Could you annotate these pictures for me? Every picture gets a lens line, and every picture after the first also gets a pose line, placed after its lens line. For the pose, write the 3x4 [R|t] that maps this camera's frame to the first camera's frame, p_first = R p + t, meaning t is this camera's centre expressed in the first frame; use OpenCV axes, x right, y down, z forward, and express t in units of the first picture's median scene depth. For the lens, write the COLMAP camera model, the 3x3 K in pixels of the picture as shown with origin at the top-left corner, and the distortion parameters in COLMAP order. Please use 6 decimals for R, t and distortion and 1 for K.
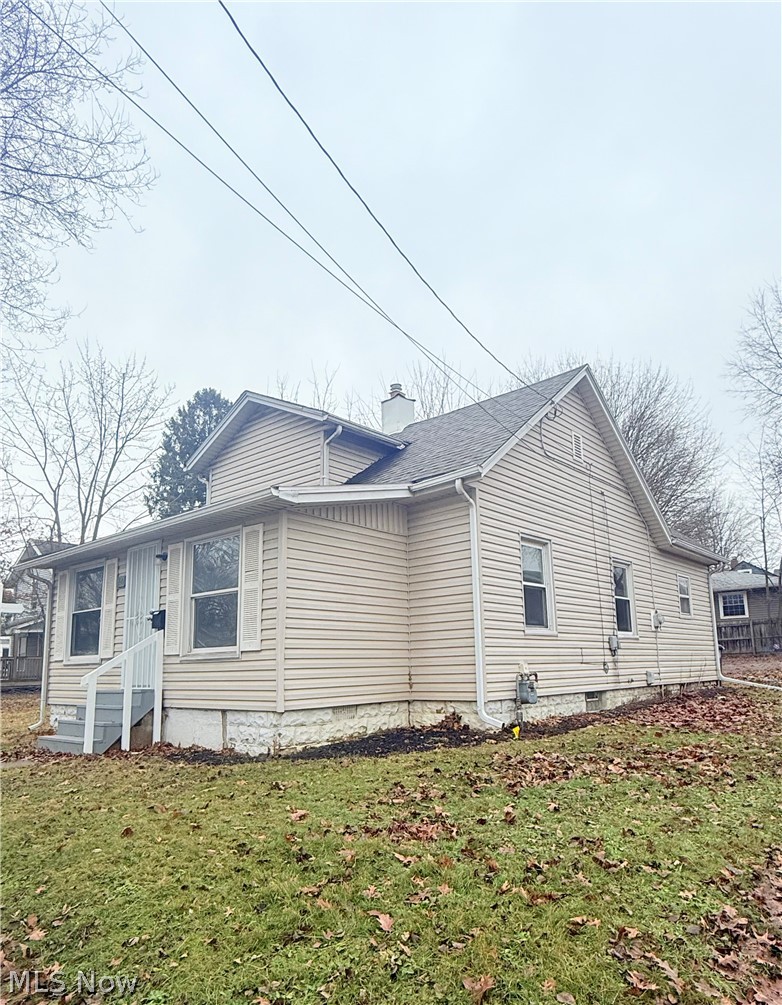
lens RADIAL K [[665.6, 0, 424.4], [0, 665.6, 553.4], [0, 0, 1]] dist [-0.003753, 0.000352]
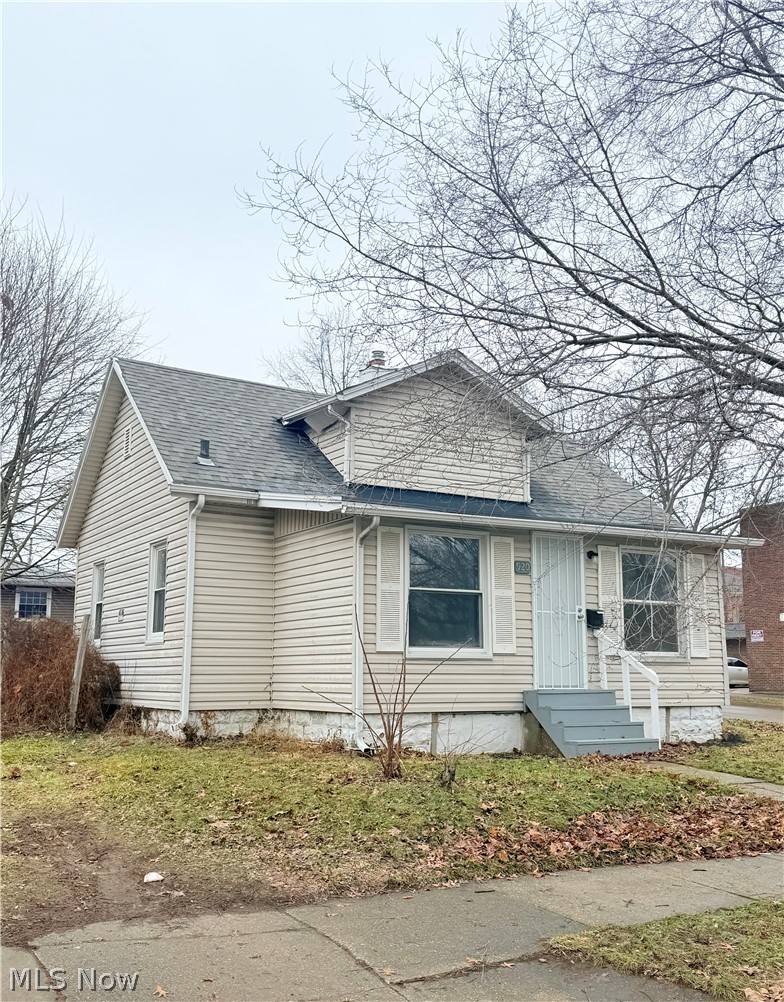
lens RADIAL K [[998.5, 0, 394.4], [0, 998.5, 522.5], [0, 0, 1]] dist [0.100230, -0.008484]
pose [[0.340650, 0.165756, 0.925464, -1.819592], [-0.163139, 0.979826, -0.115444, 0.172104], [-0.925928, -0.111653, 0.360819, 0.721034]]
